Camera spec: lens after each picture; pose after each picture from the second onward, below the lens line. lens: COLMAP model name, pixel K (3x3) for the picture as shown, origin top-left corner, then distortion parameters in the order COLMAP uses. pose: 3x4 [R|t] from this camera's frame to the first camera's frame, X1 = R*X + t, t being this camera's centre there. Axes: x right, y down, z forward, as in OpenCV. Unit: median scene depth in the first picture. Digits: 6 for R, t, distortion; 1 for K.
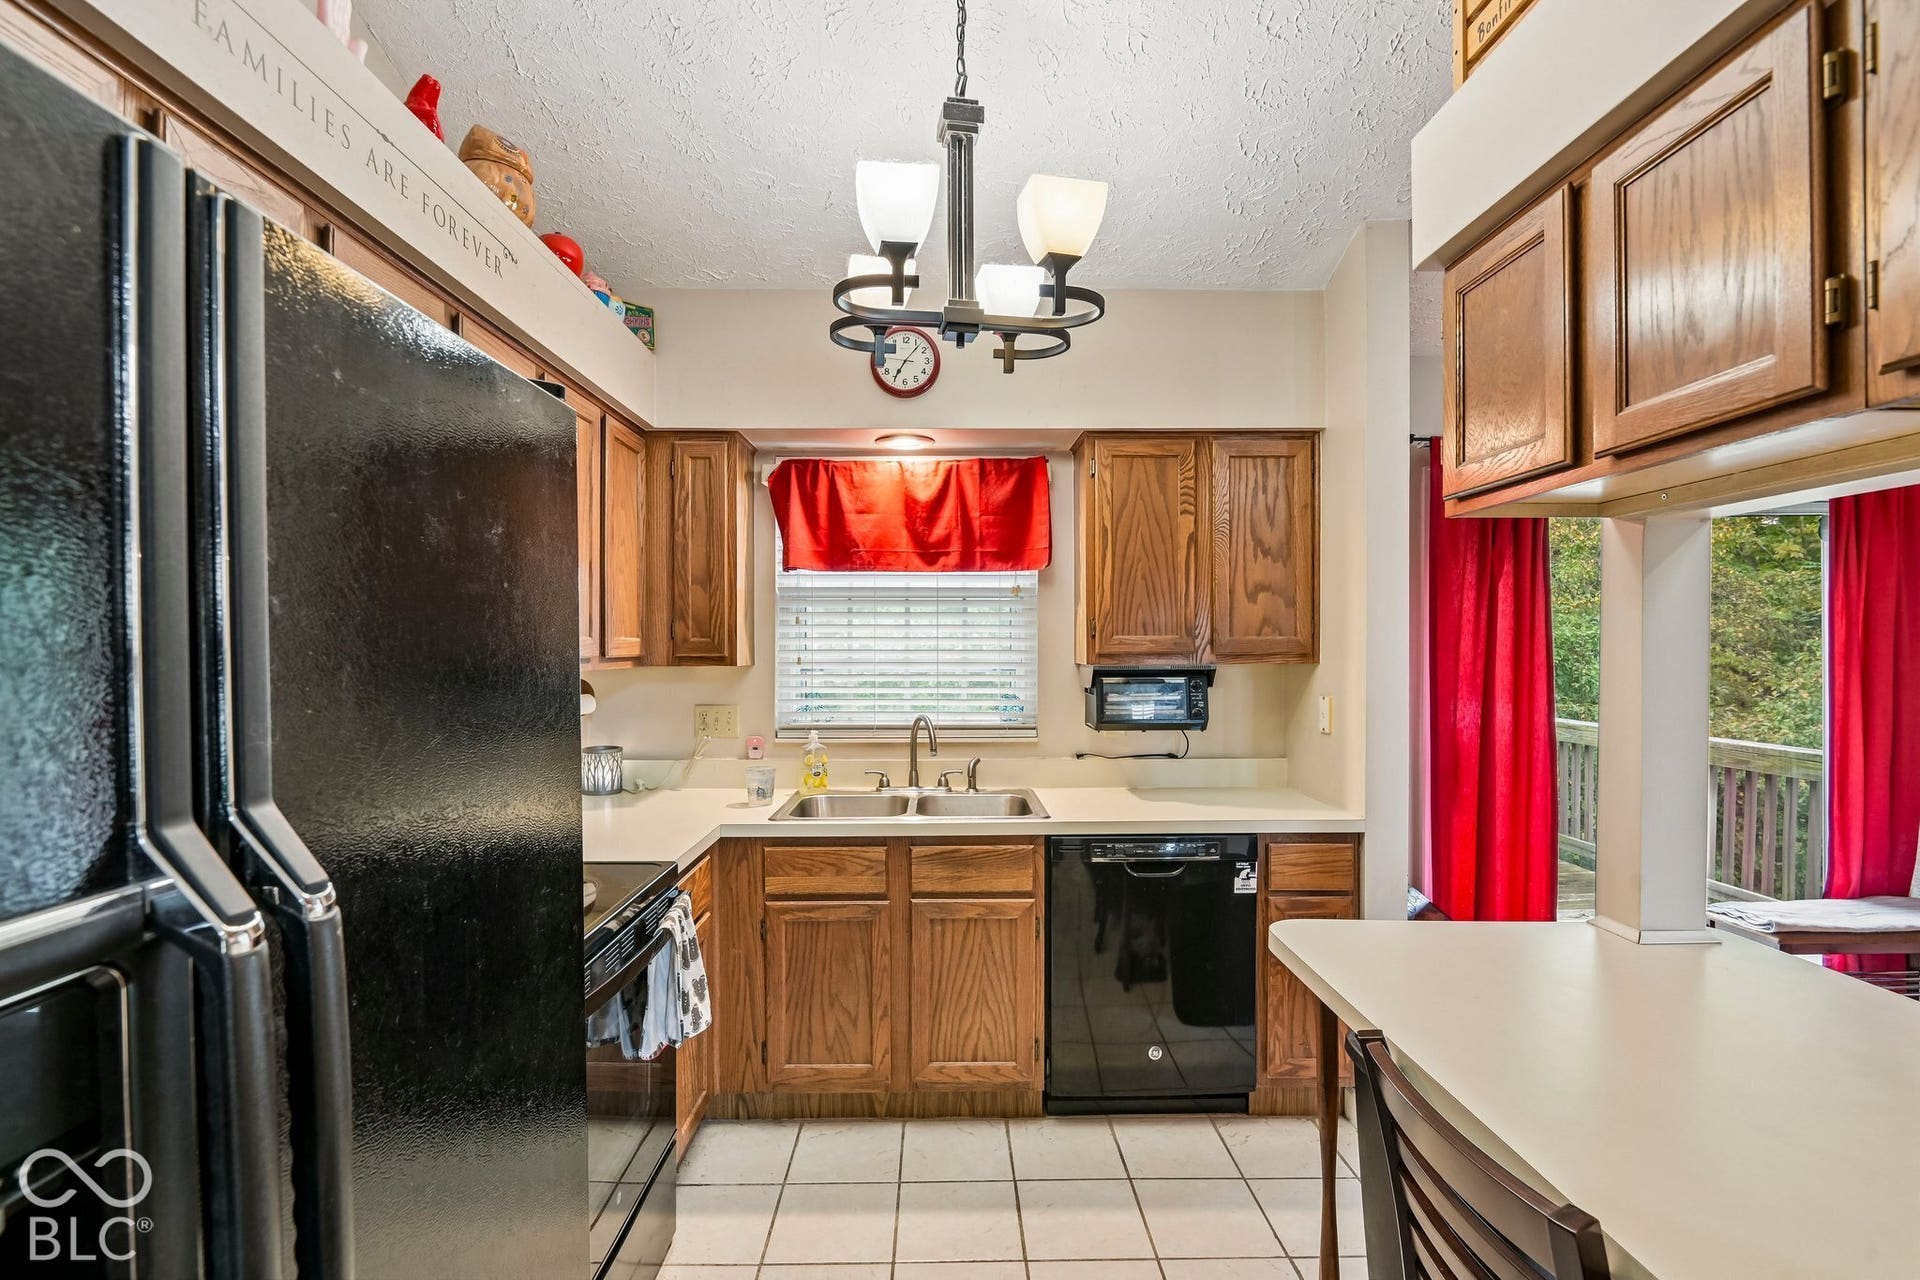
lens RADIAL K [[878.8, 0, 948.6], [0, 878.8, 660.3], [0, 0, 1]] dist [0.002806, -0.020016]
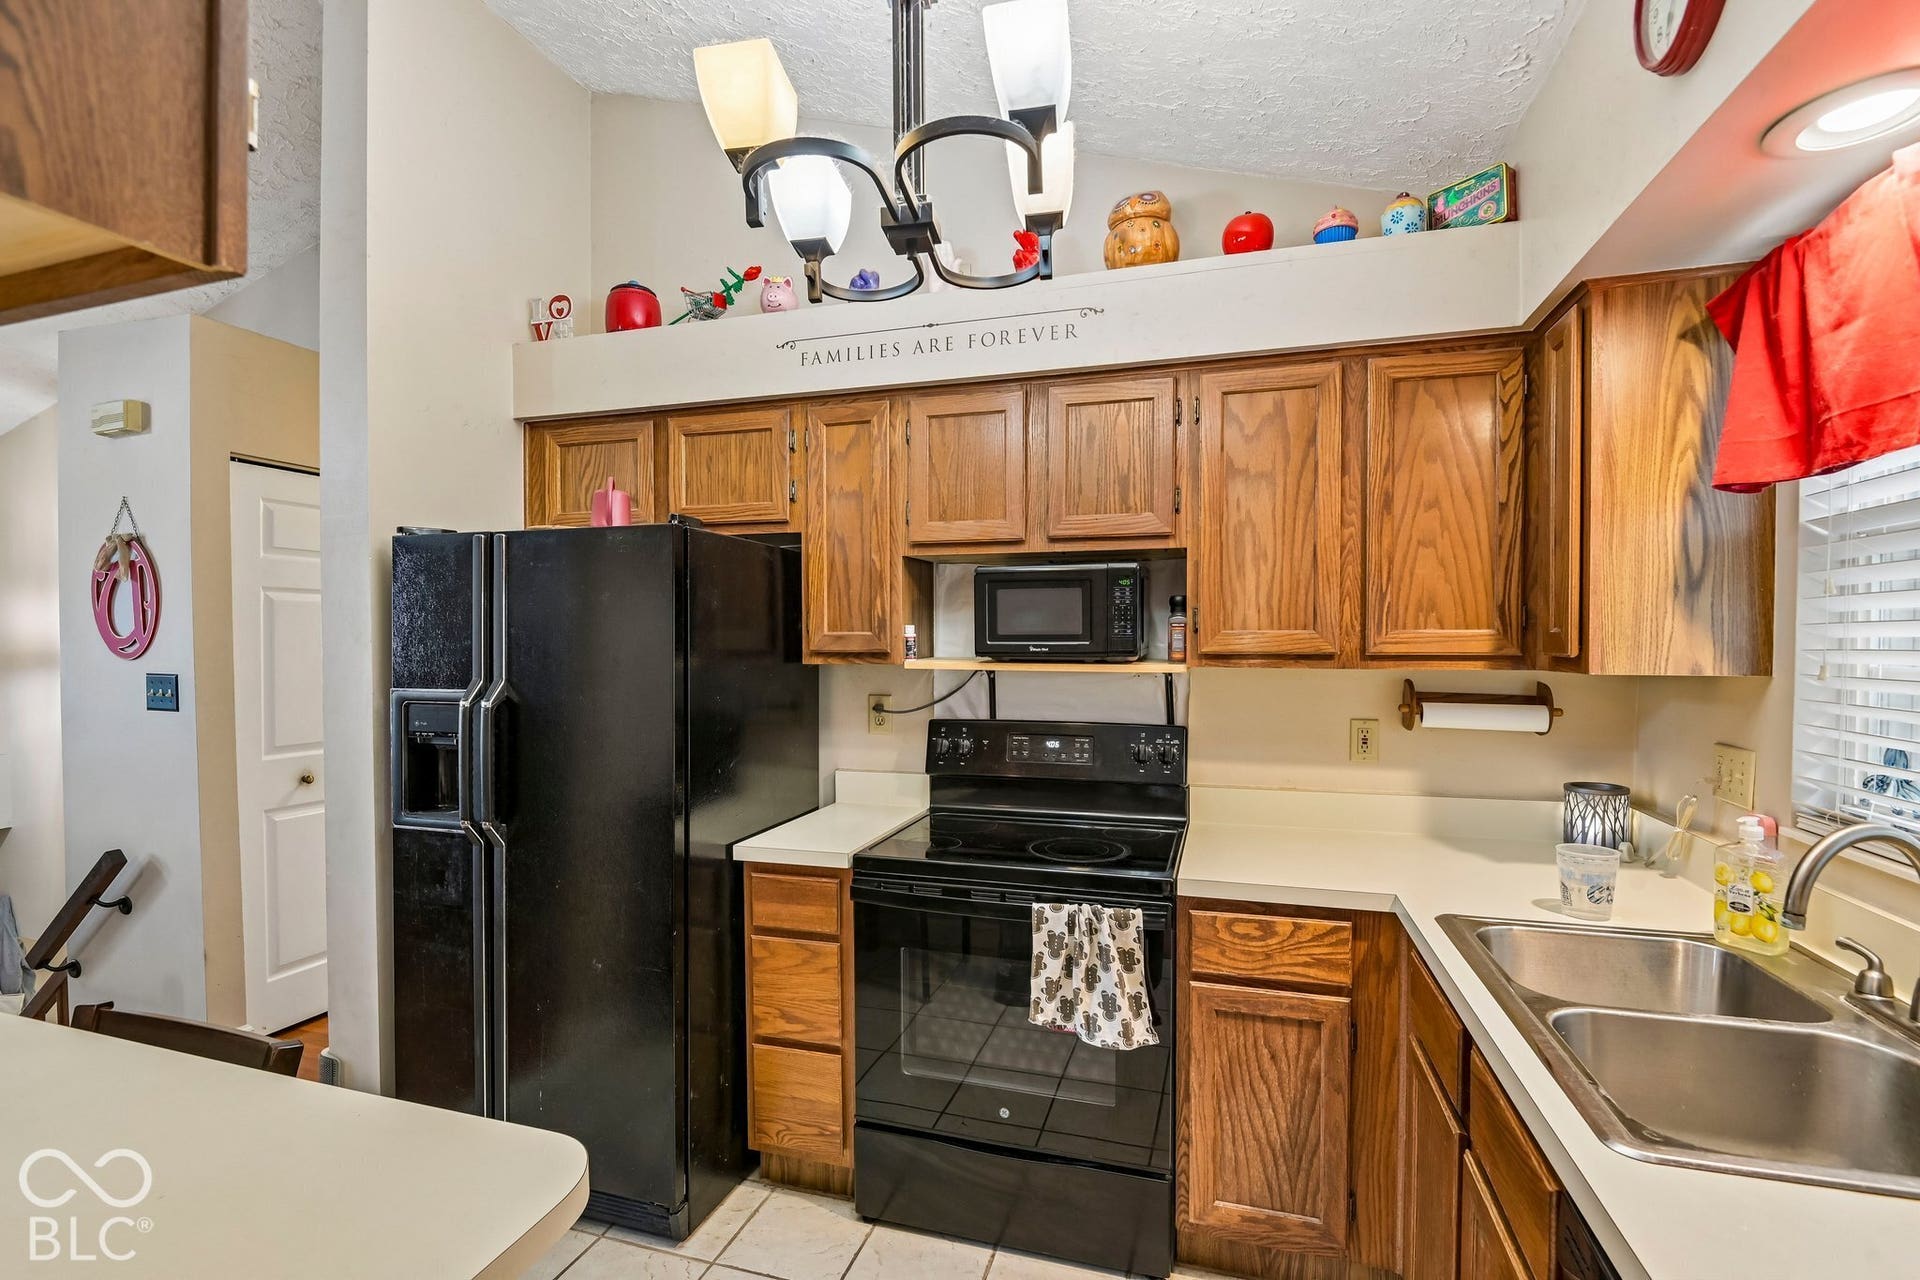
lens RADIAL K [[878.8, 0, 948.6], [0, 878.8, 660.3], [0, 0, 1]] dist [0.002806, -0.020016]
pose [[-0.313222, 0.020908, -0.949450, 0.440945], [-0.012317, 0.999584, 0.026075, -0.012018], [0.949600, 0.019862, -0.312834, 0.738058]]
